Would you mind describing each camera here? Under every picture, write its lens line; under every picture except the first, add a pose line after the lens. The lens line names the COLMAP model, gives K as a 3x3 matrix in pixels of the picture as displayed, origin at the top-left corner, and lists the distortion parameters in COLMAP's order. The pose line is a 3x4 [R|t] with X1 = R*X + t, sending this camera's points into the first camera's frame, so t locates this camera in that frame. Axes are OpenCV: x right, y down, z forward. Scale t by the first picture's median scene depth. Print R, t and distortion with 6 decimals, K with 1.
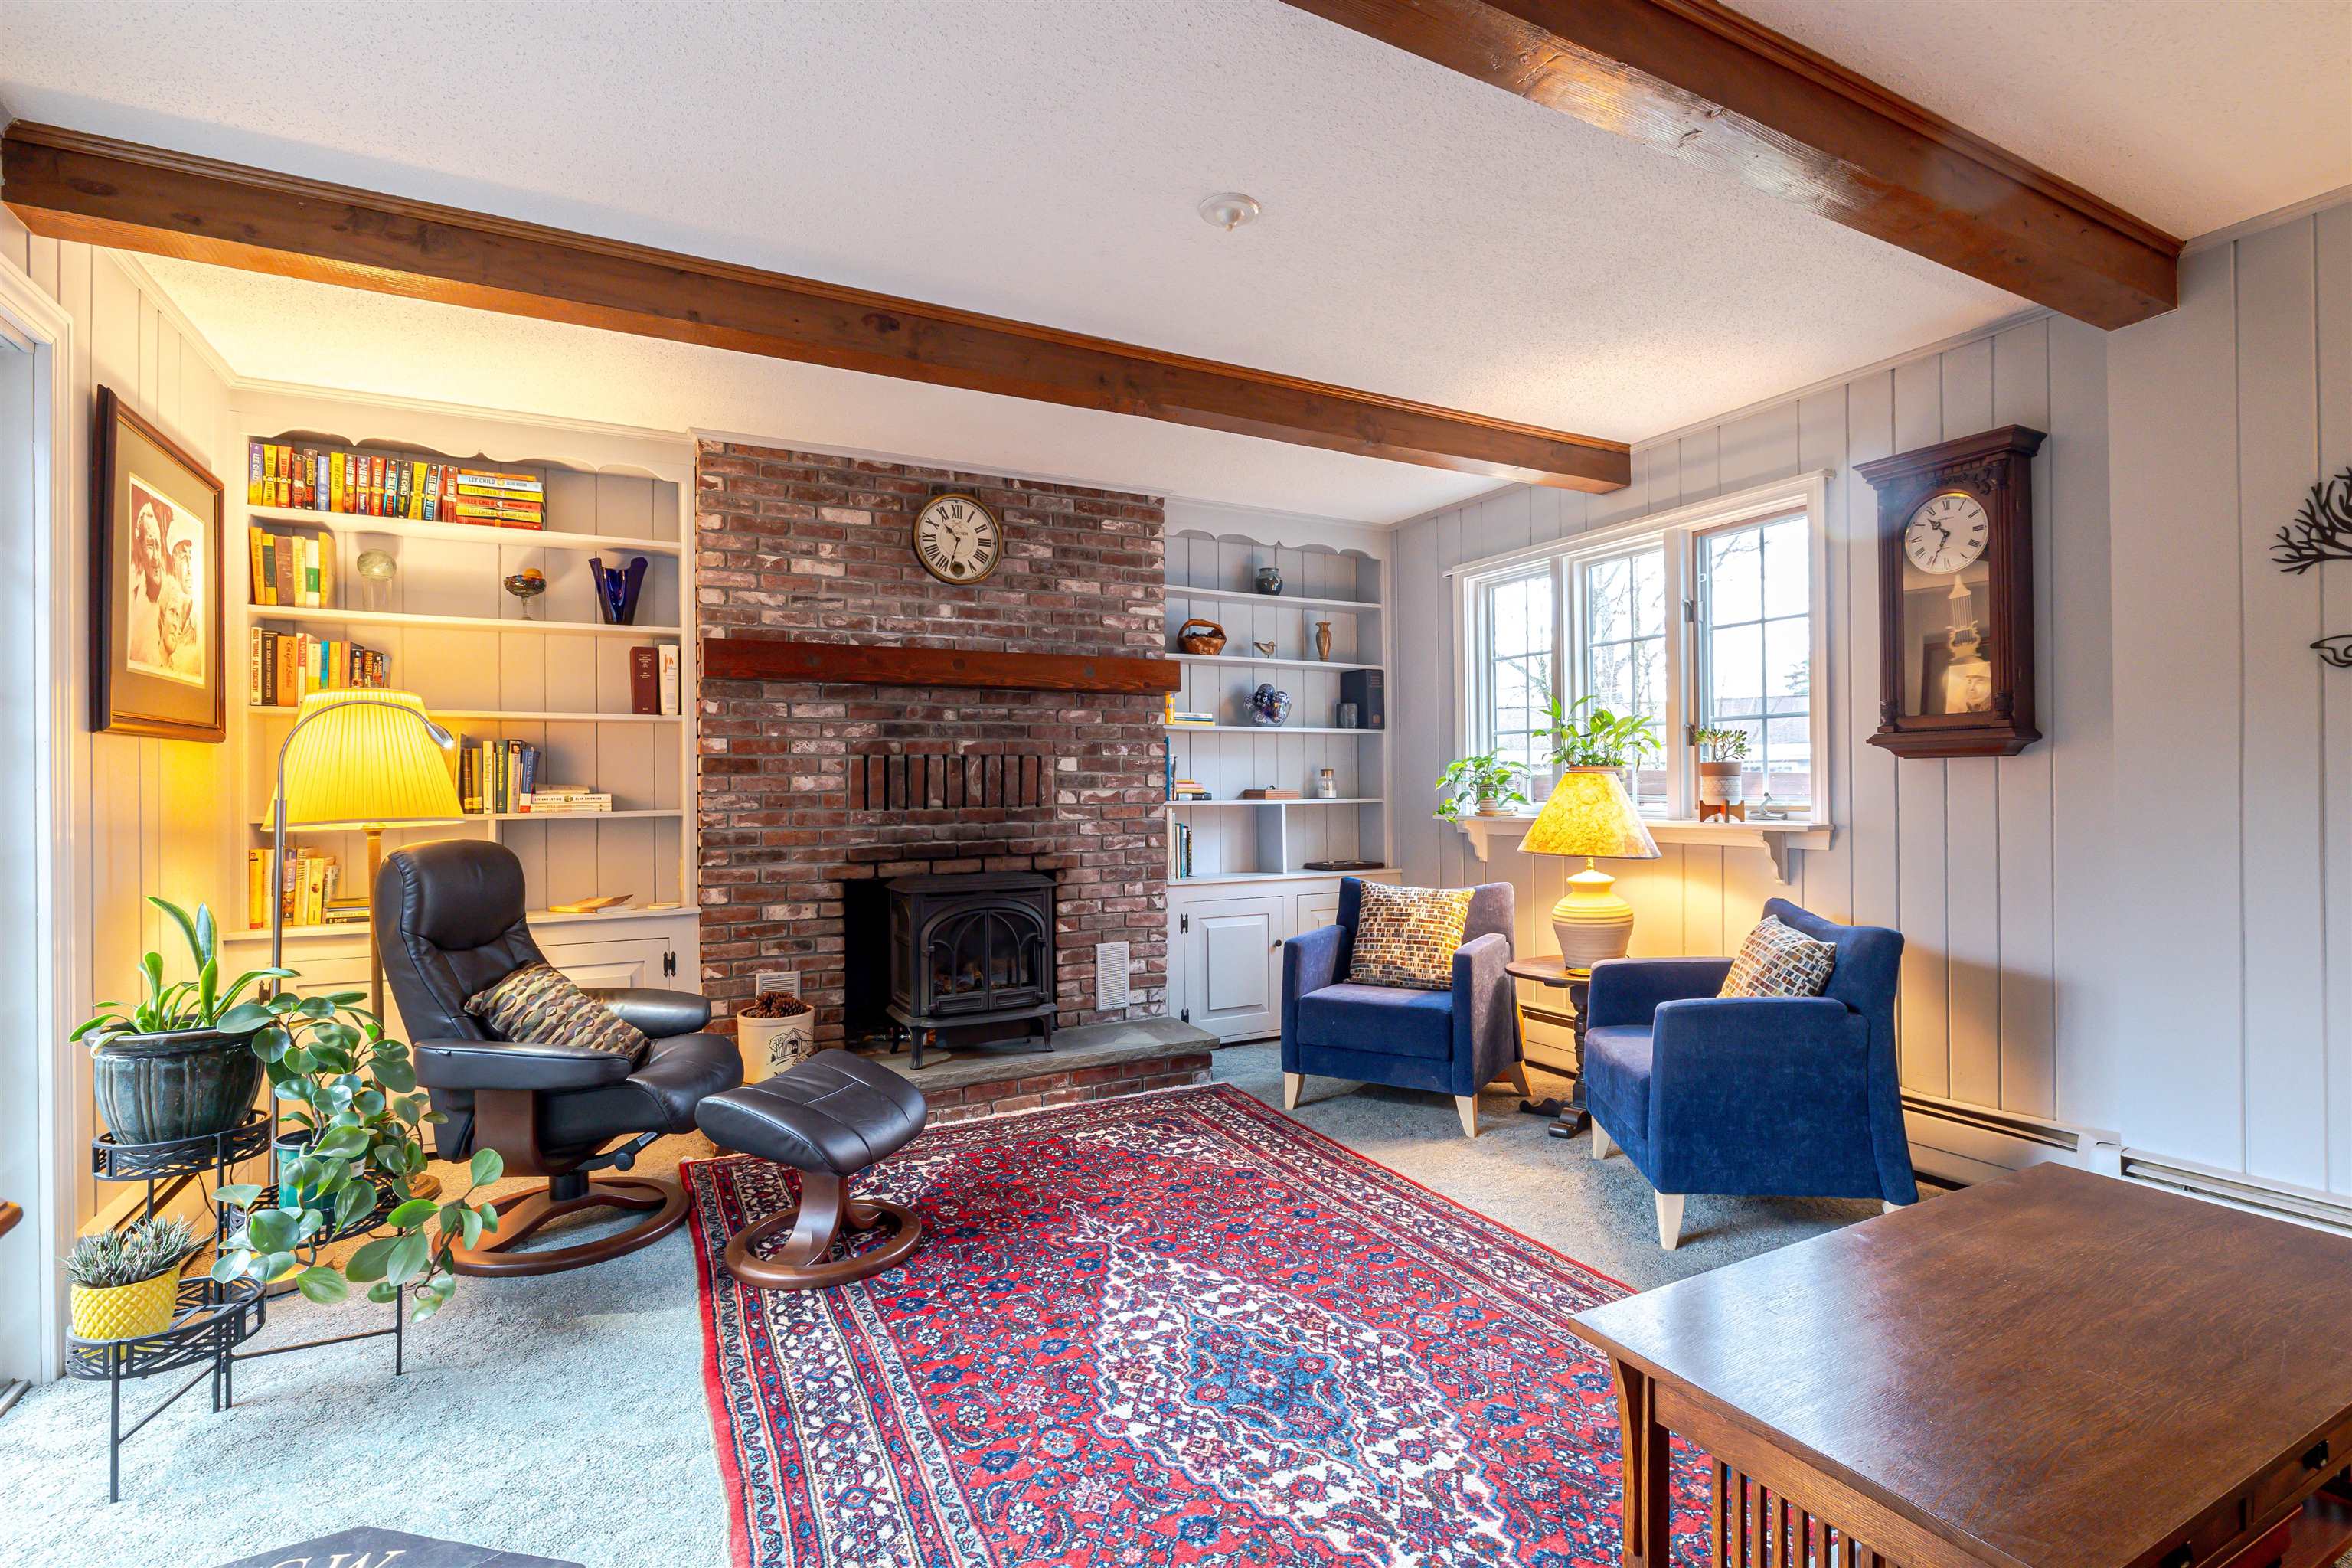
lens RADIAL K [[1090.6, 0, 1173.1], [0, 1090.6, 781.7], [0, 0, 1]] dist [-0.009821, 0.002713]
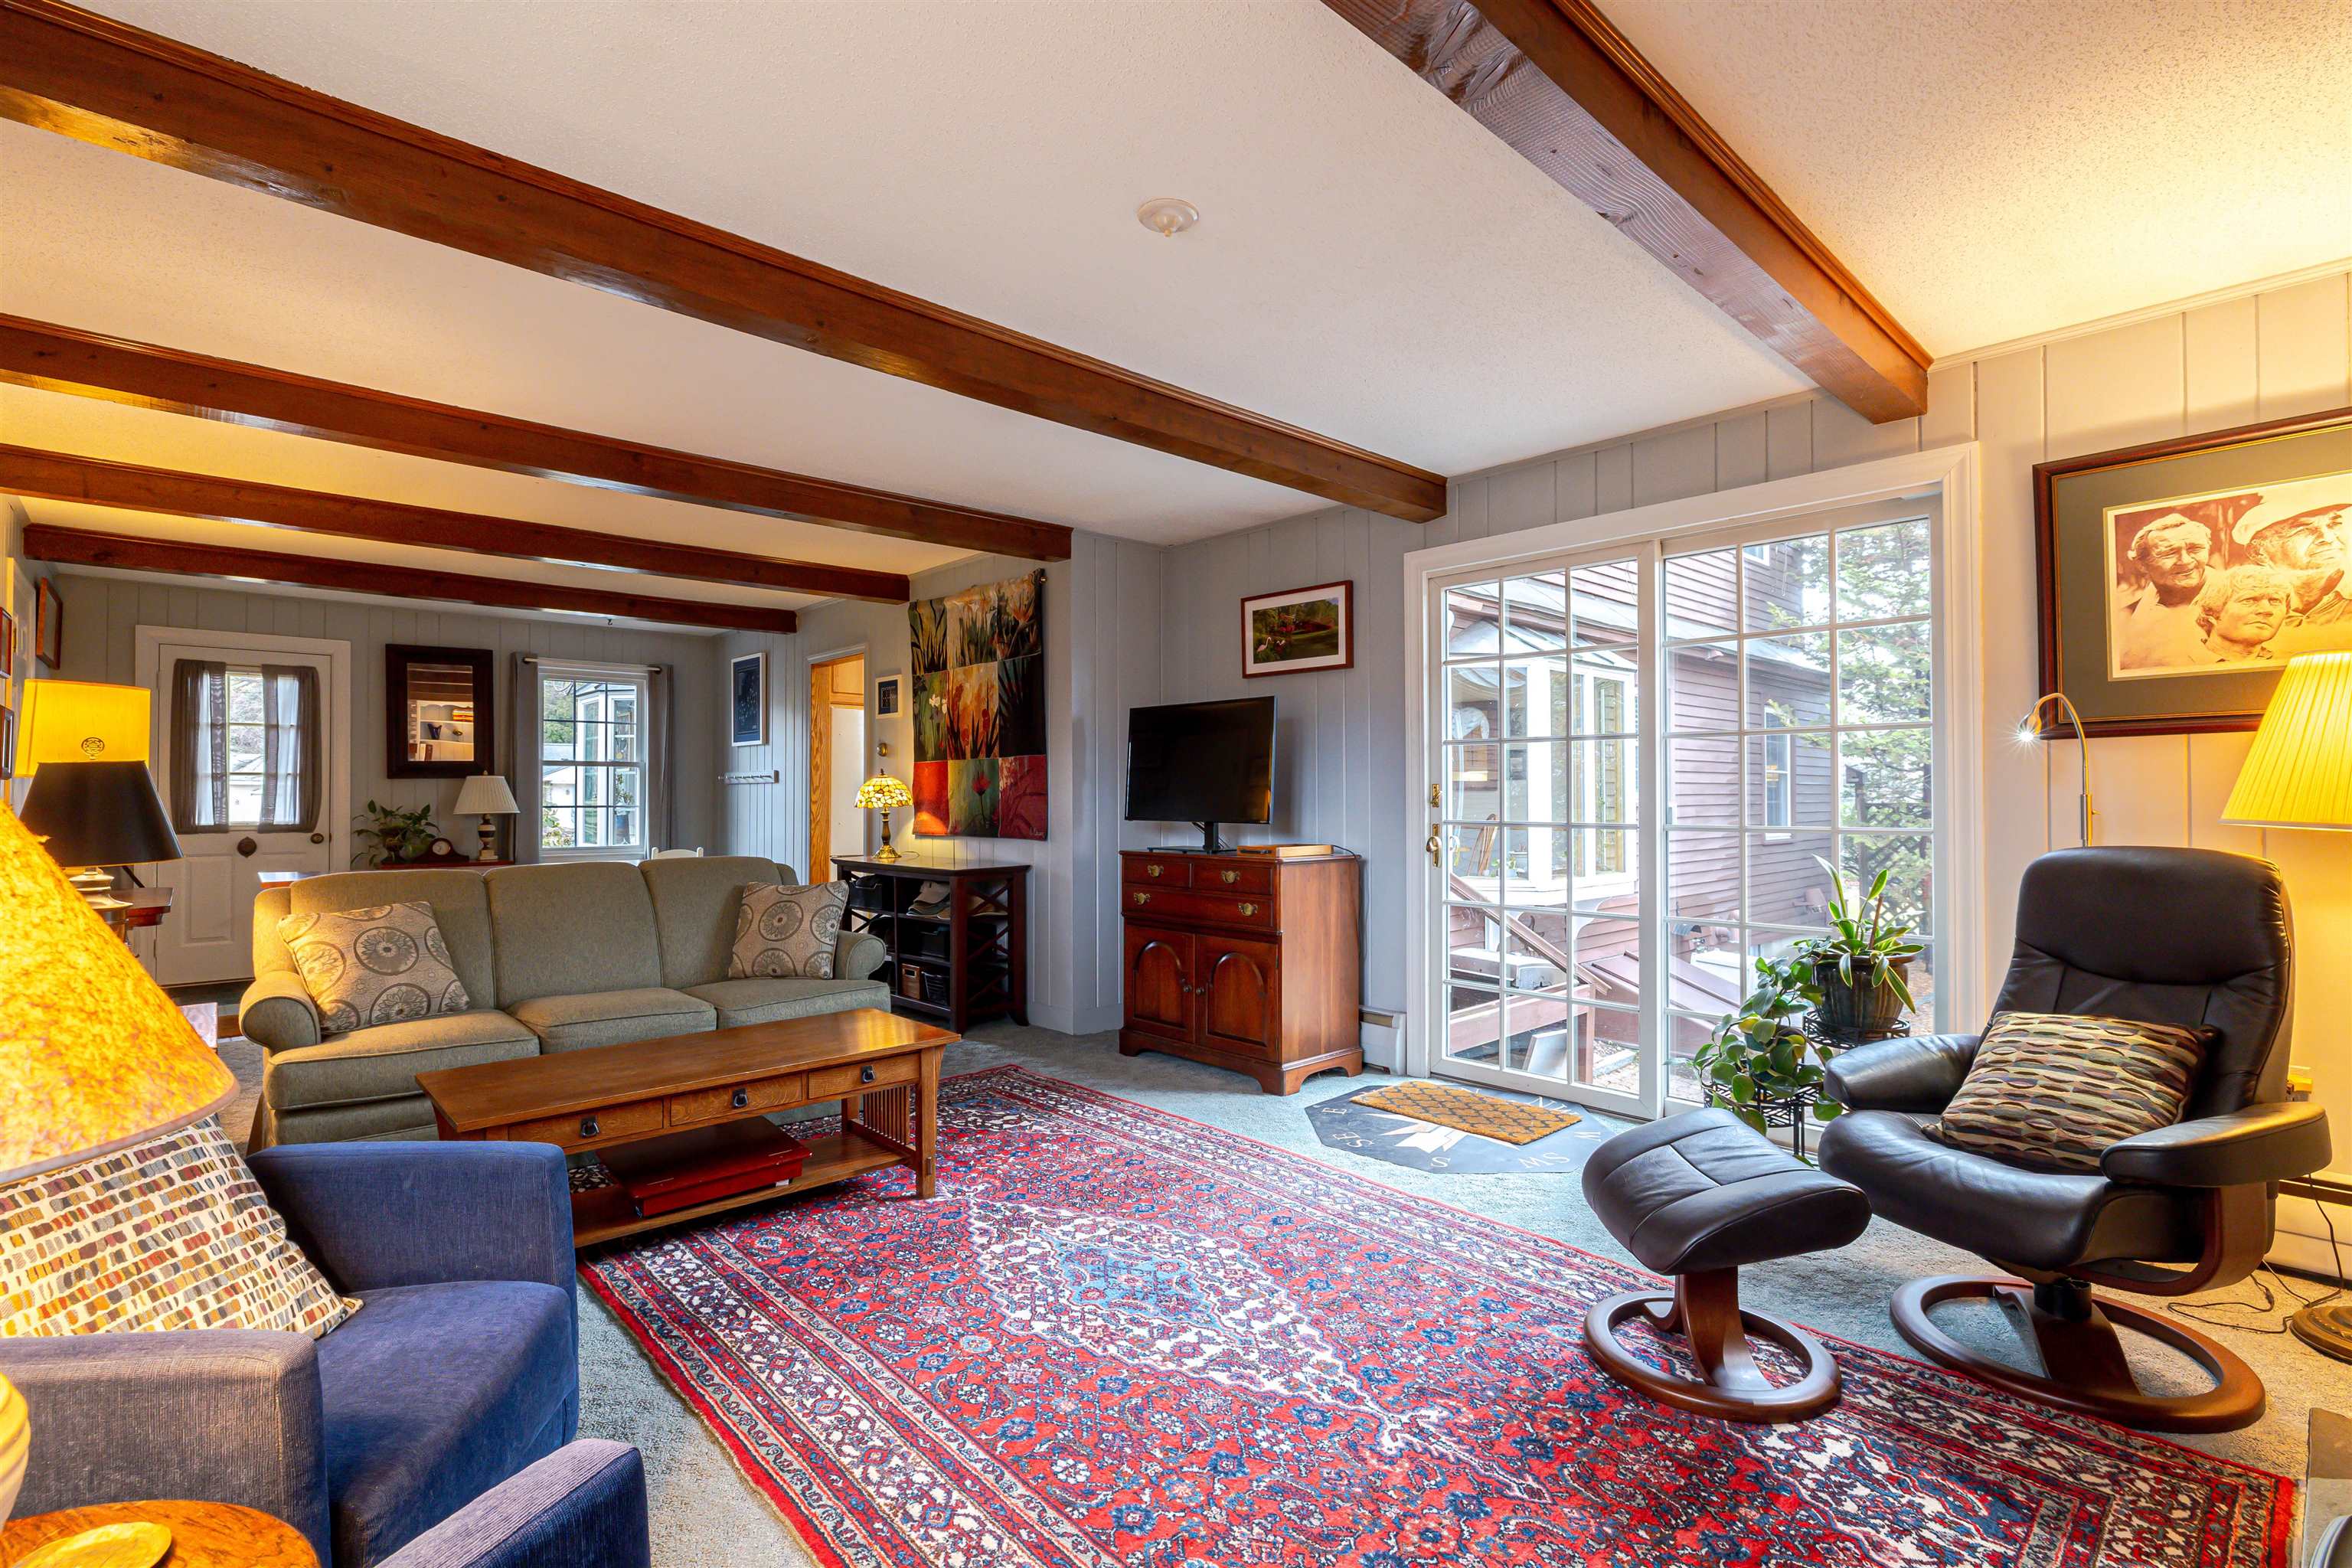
lens RADIAL K [[1090.6, 0, 1170.1], [0, 1090.6, 785.2], [0, 0, 1]] dist [-0.009821, 0.002713]
pose [[-0.966698, 0.007964, -0.255797, 0.199256], [0.011603, 0.999852, -0.012721, 0.007531], [0.255658, -0.015265, -0.966647, 1.260543]]
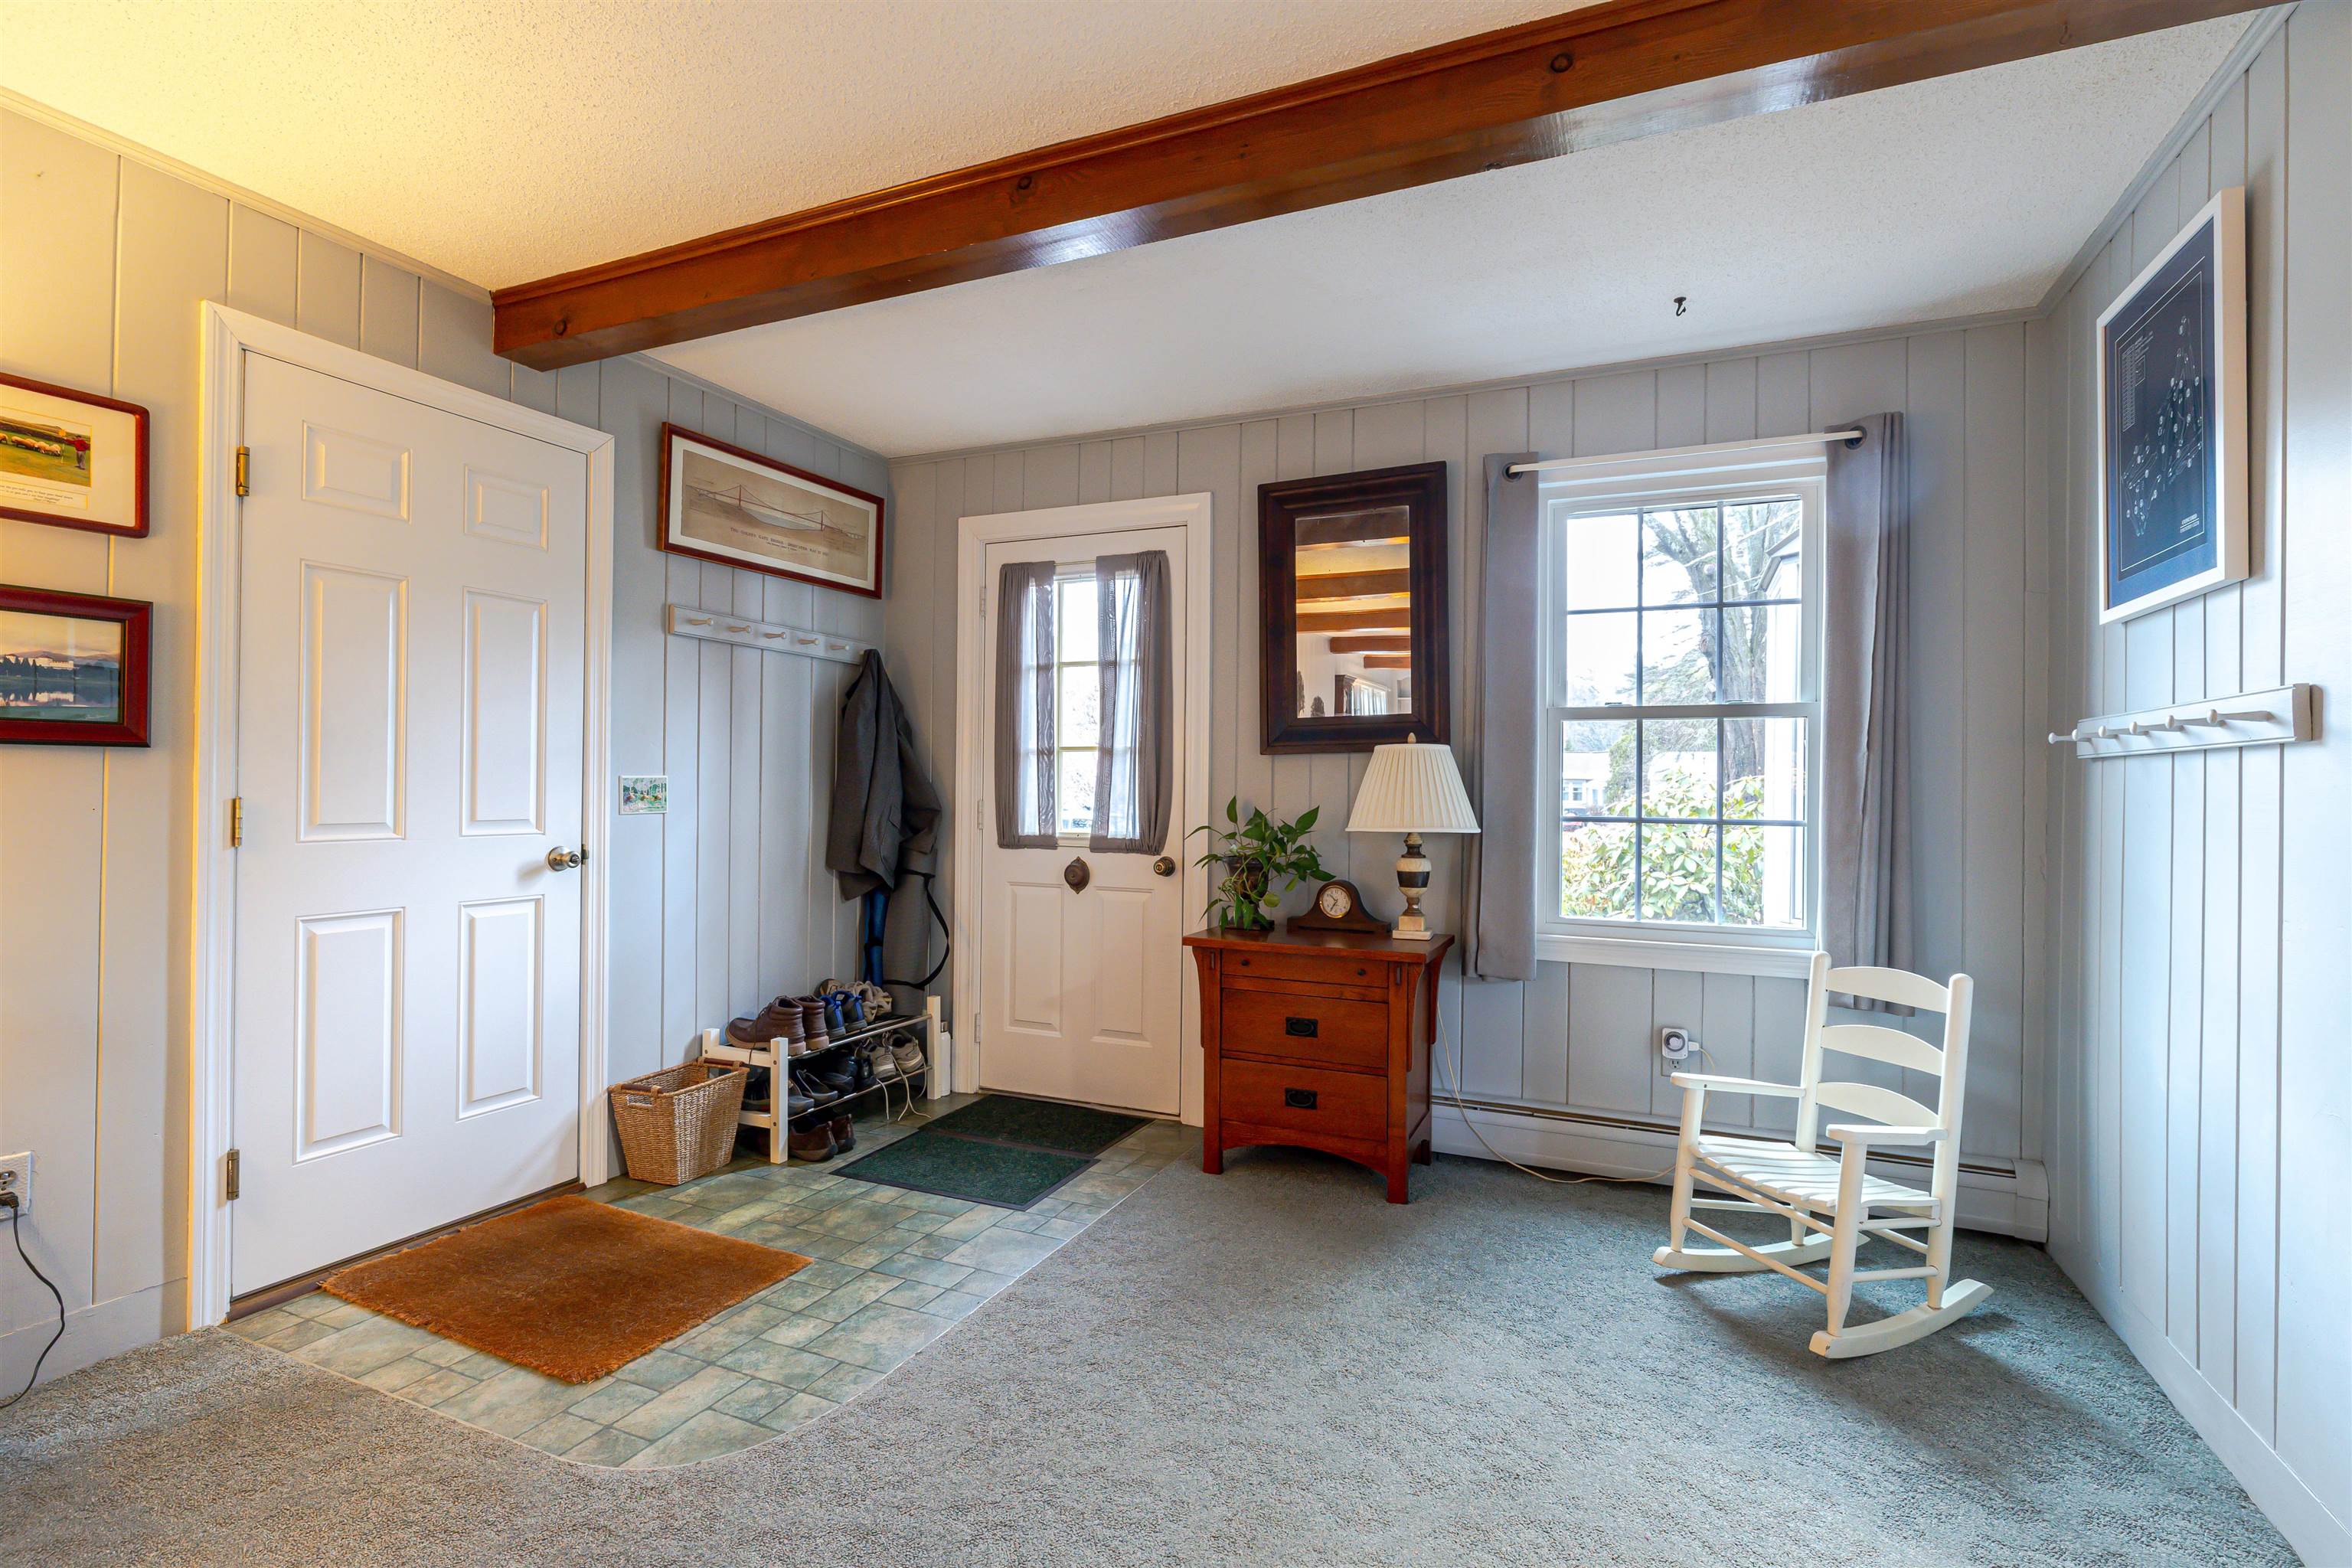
lens RADIAL K [[1090.6, 0, 1192.5], [0, 1090.6, 774.8], [0, 0, 1]] dist [-0.009821, 0.002713]
pose [[-0.627438, 0.009866, 0.778604, 0.338968], [-0.007929, 0.999787, -0.019058, -0.008026], [-0.778626, -0.018131, -0.627226, -0.337657]]
